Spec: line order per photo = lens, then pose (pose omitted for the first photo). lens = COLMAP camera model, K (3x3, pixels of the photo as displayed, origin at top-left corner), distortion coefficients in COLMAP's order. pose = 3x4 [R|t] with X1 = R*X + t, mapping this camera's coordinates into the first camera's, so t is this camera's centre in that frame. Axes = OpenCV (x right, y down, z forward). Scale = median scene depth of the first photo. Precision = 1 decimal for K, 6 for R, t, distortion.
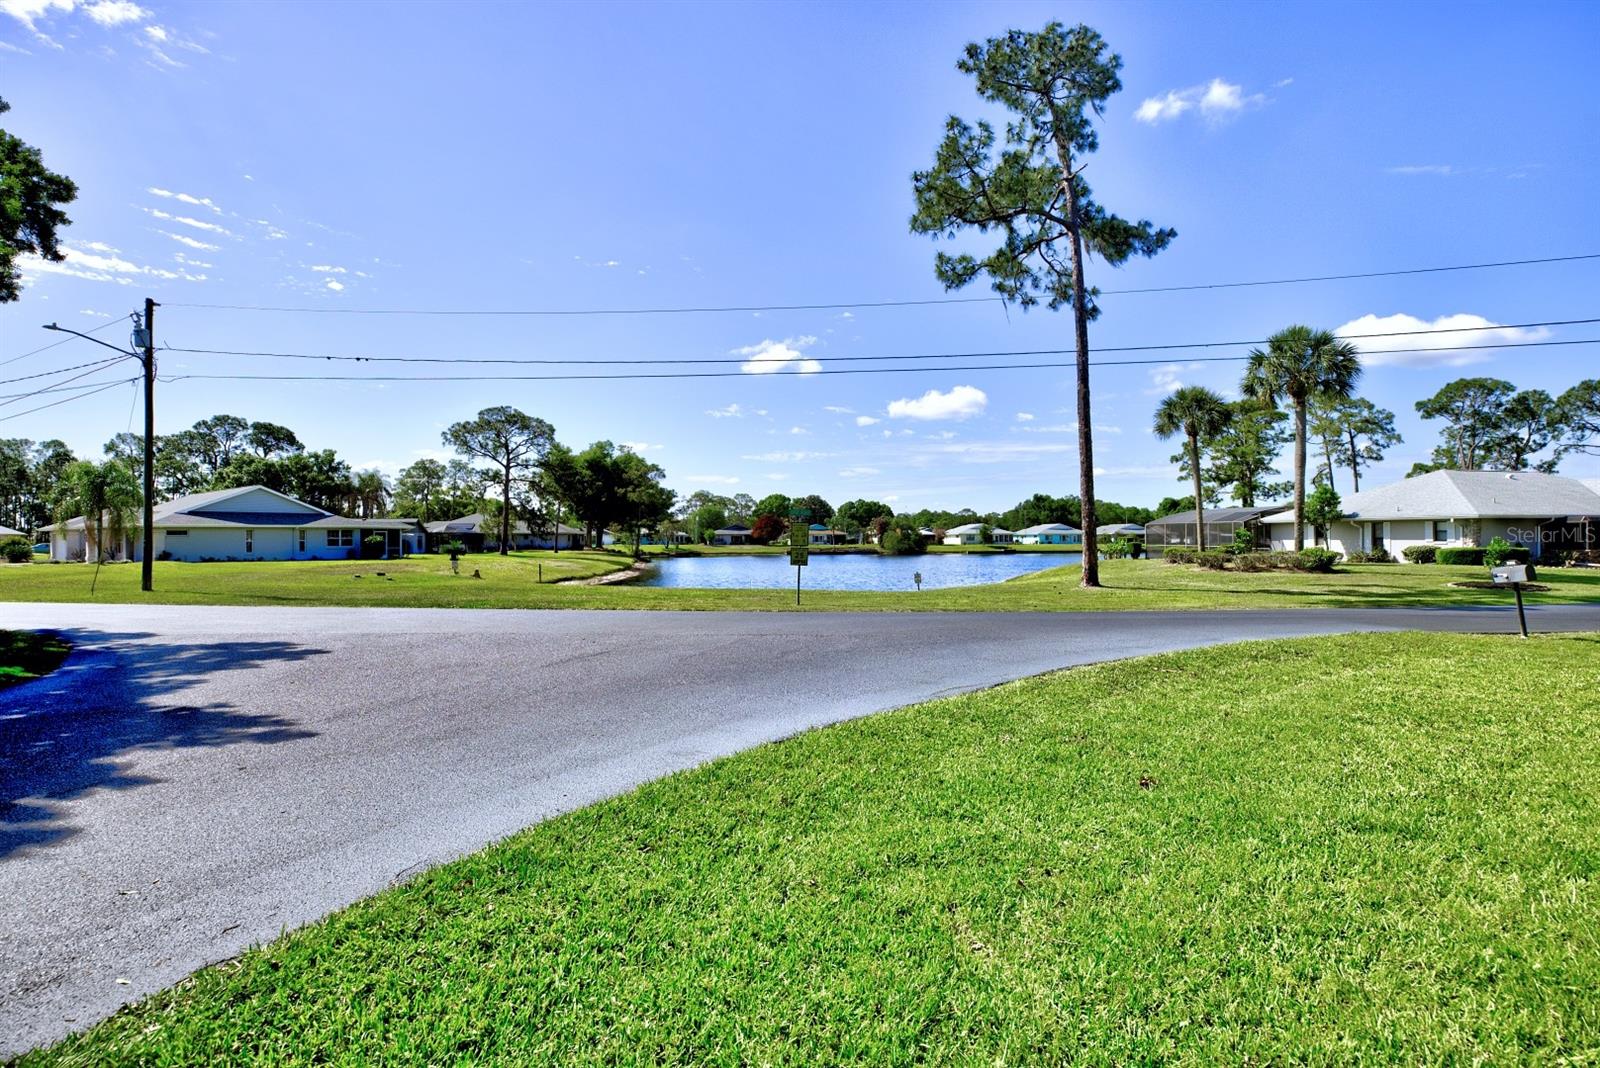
lens RADIAL K [[886.7, 0, 800.5], [0, 886.7, 535.6], [0, 0, 1]] dist [-0.000094, 0.000015]
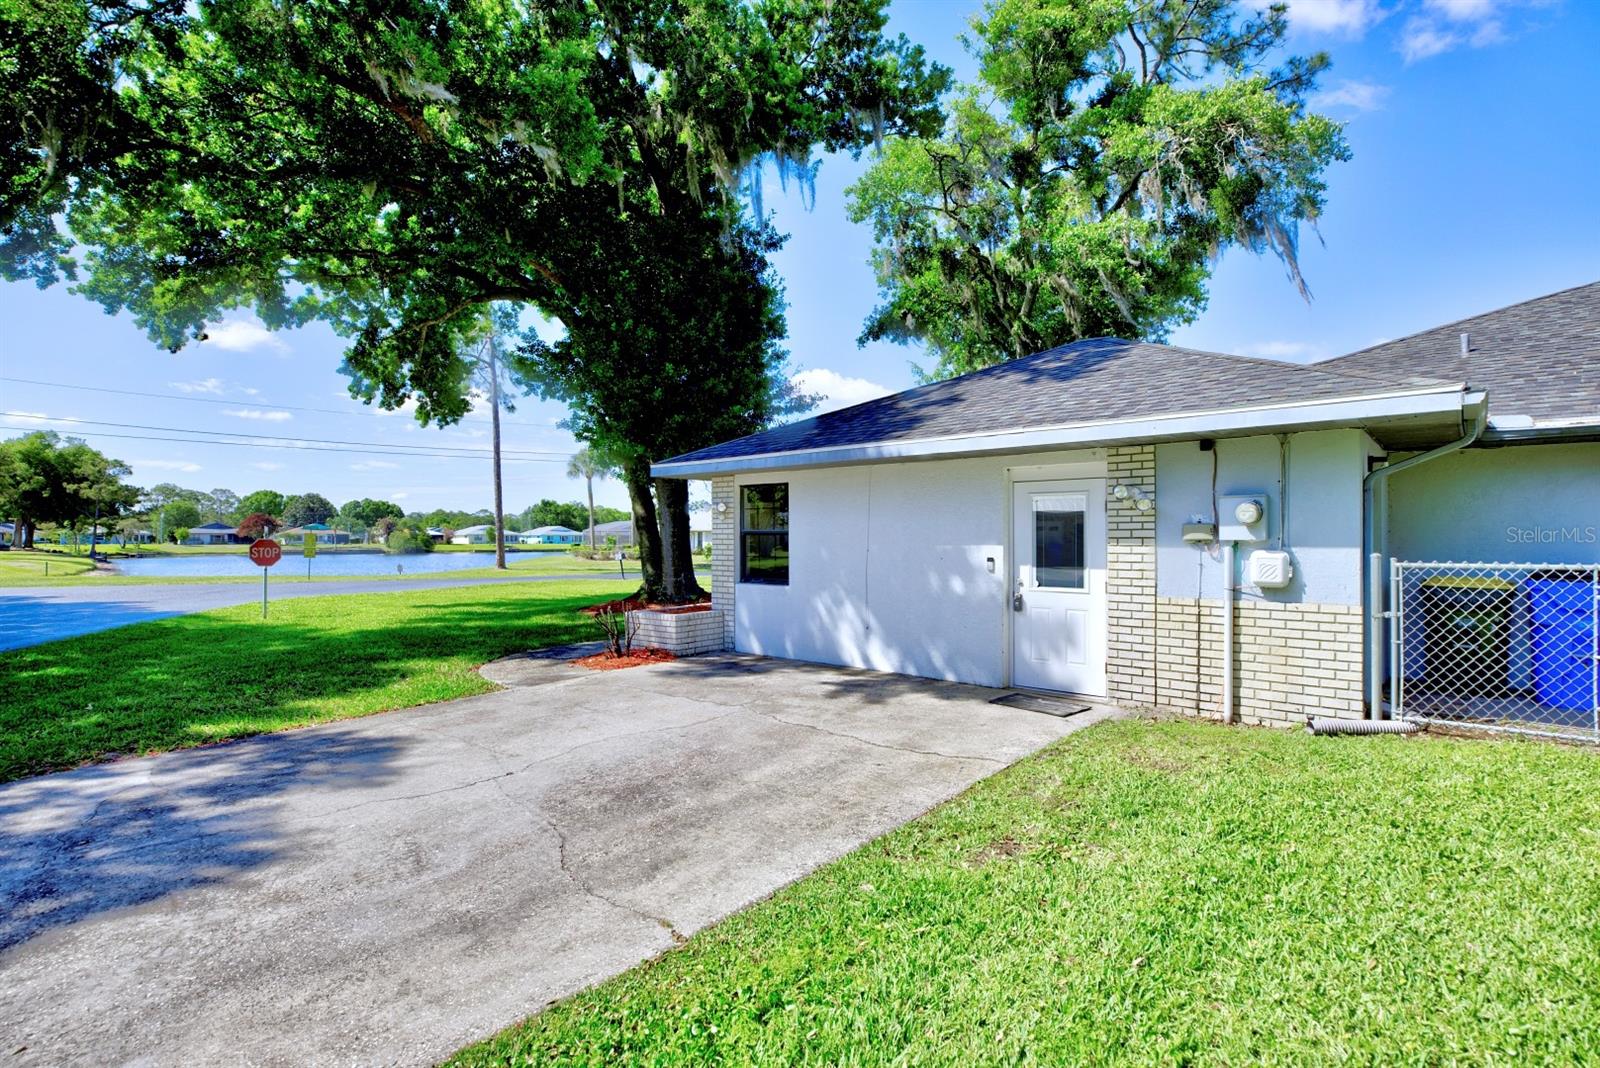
lens RADIAL K [[849.1, 0, 830.8], [0, 849.1, 532.7], [0, 0, 1]] dist [-0.000248, 0.000922]
pose [[0.844960, 0.007416, 0.534778, -0.003060], [-0.006044, 0.999972, -0.004316, -0.002030], [-0.534795, 0.000414, 0.844982, -0.123447]]
